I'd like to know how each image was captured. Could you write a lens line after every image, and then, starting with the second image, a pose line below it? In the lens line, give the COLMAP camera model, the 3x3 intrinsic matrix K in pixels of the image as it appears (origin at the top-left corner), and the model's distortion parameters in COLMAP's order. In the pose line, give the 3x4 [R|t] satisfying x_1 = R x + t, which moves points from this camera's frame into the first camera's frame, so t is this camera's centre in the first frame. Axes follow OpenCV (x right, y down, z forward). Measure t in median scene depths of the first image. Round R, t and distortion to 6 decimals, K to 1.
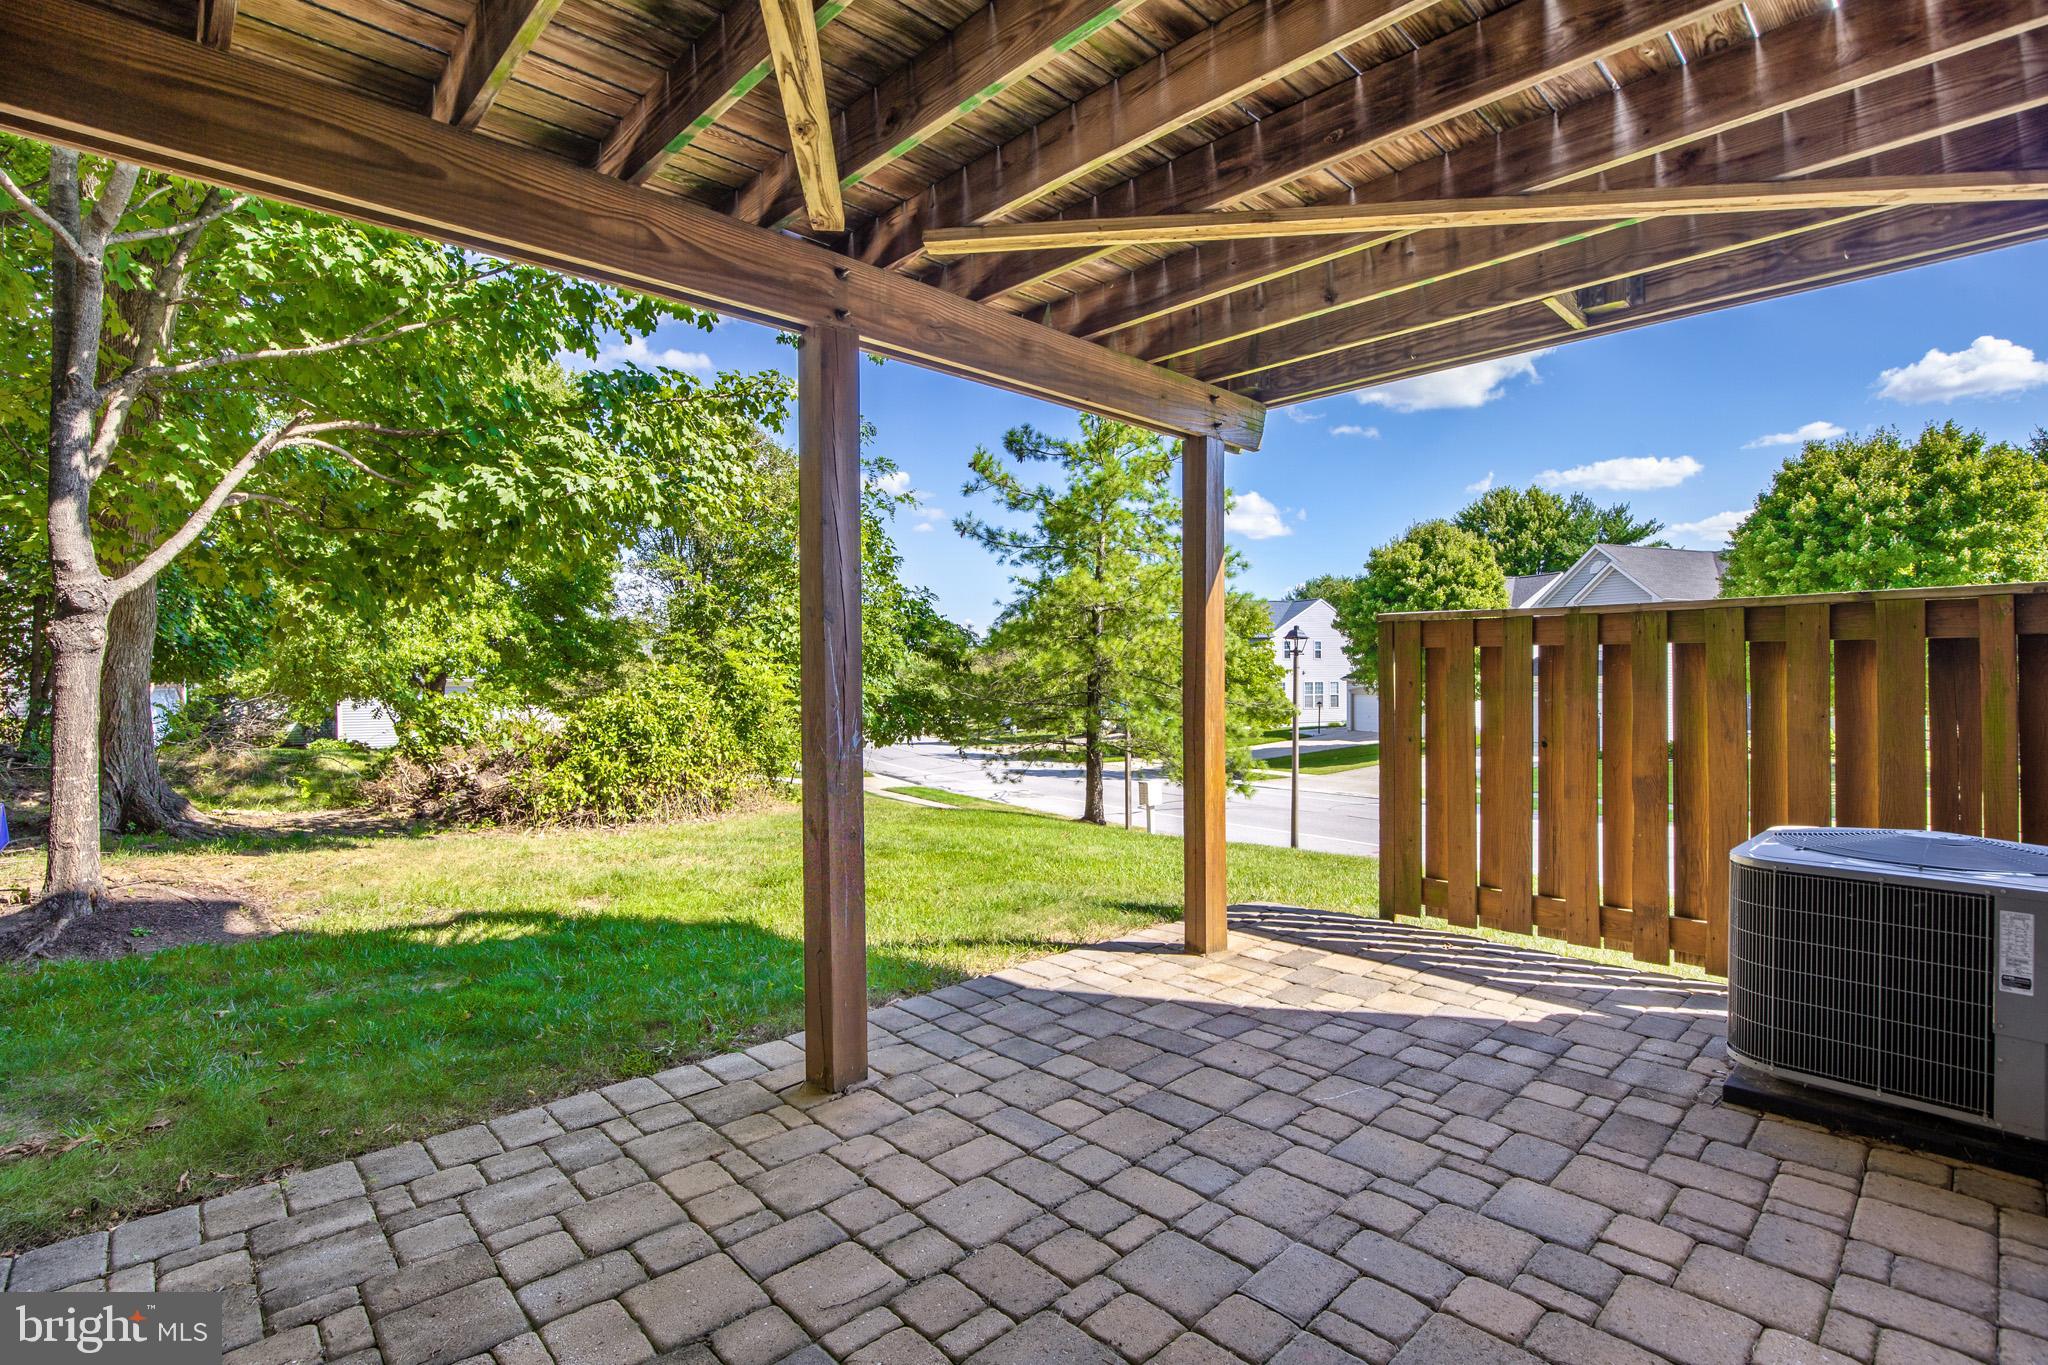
lens RADIAL K [[924.5, 0, 1019.2], [0, 924.5, 673.0], [0, 0, 1]] dist [-0.020446, 0.000330]
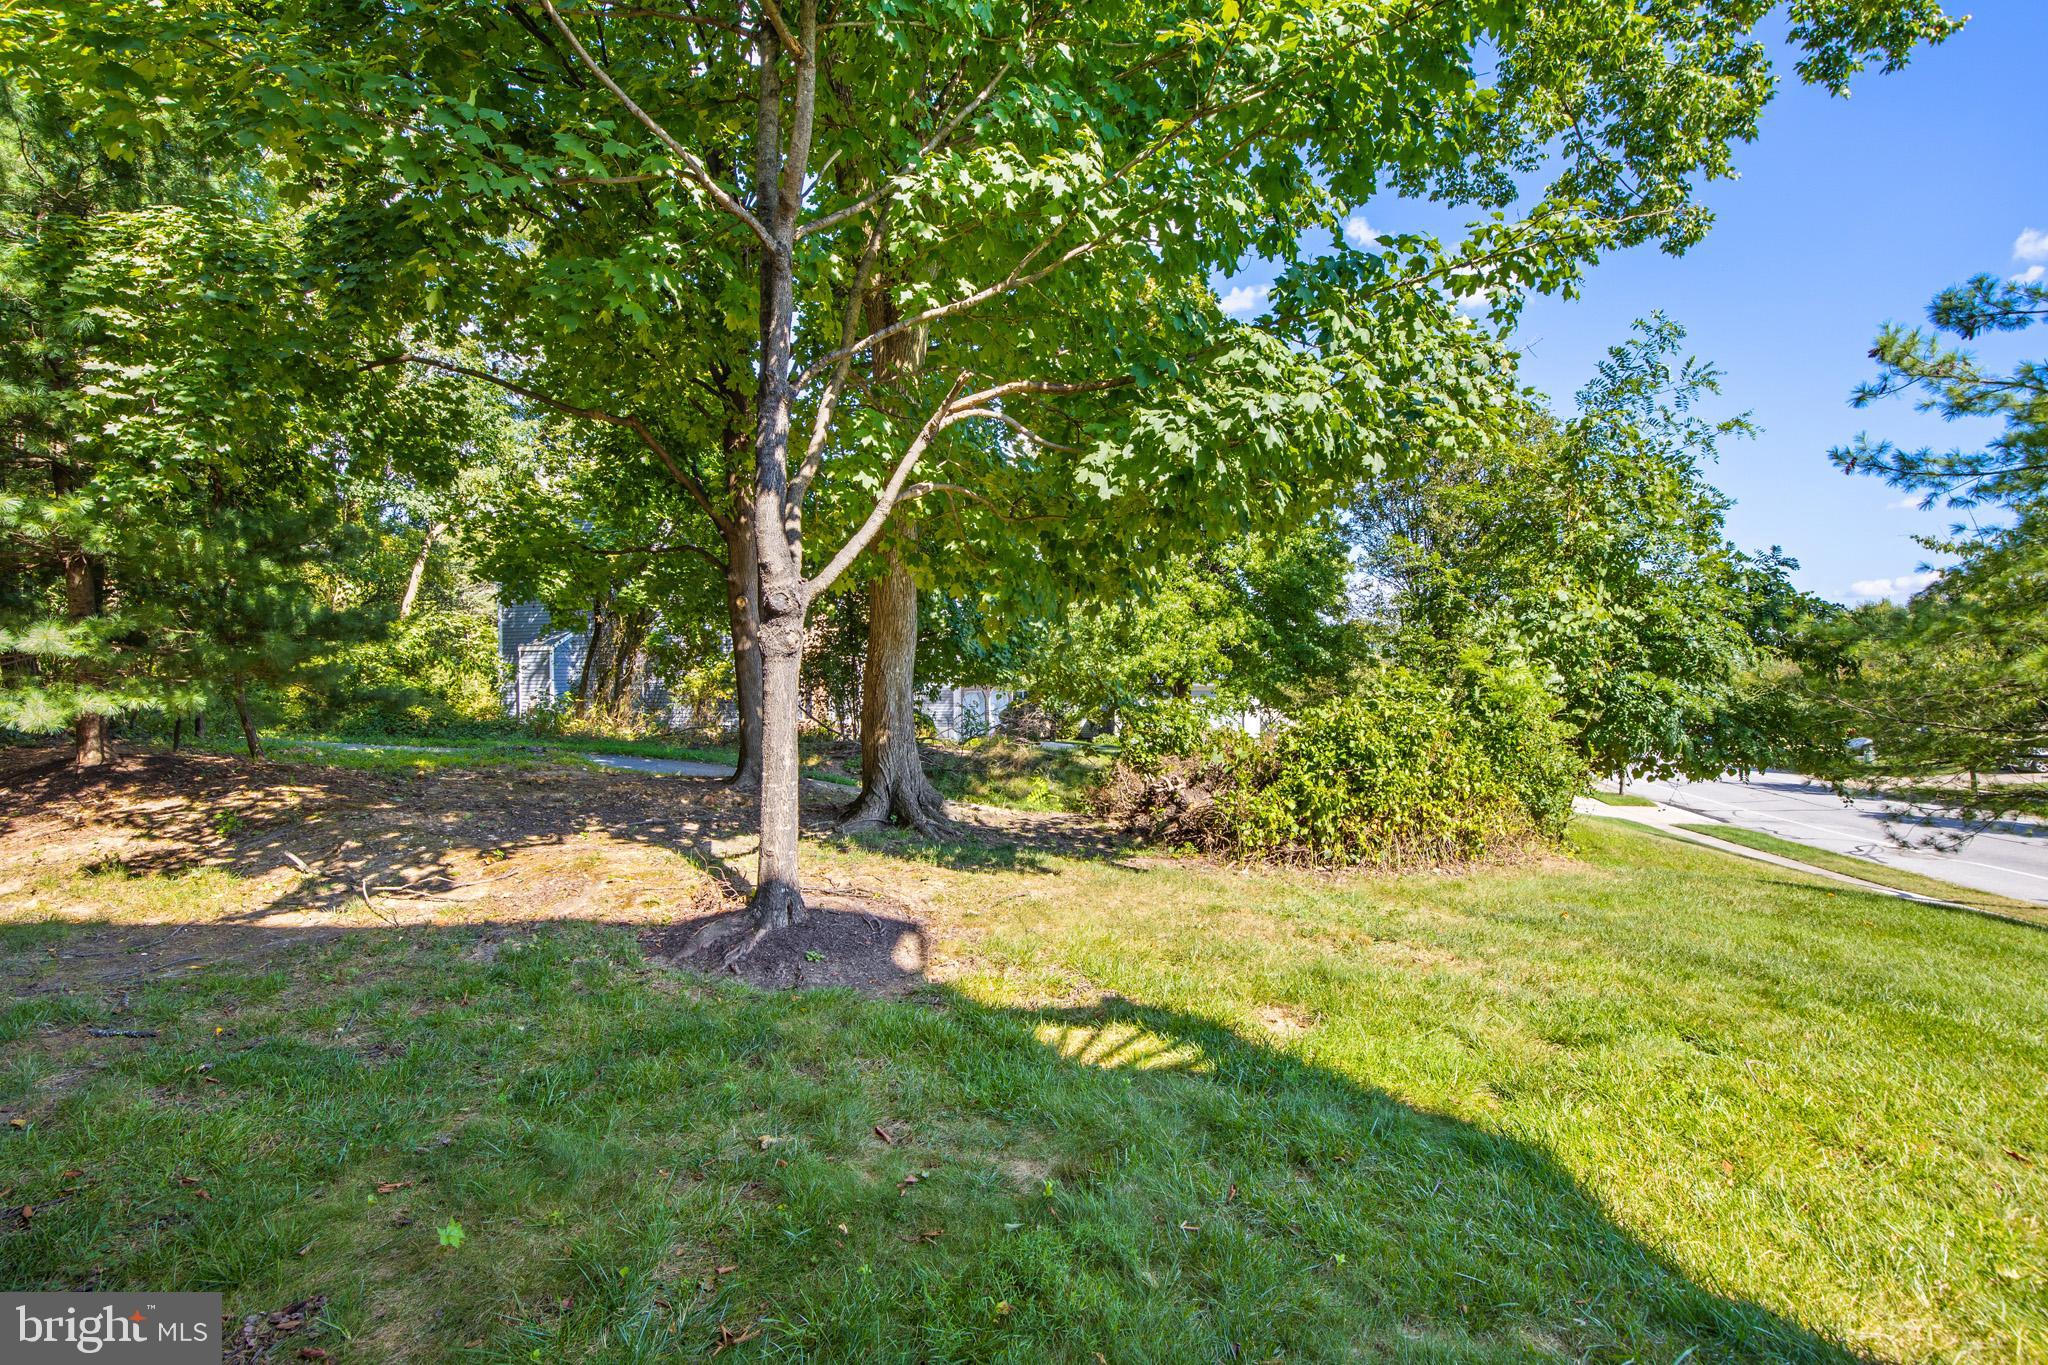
lens RADIAL K [[924.5, 0, 1019.2], [0, 924.5, 673.0], [0, 0, 1]] dist [-0.020446, 0.000330]
pose [[0.725652, -0.002908, -0.688056, -0.080455], [-0.001307, 0.999983, -0.005606, 0.000064], [0.688061, 0.004967, 0.725636, 0.220856]]
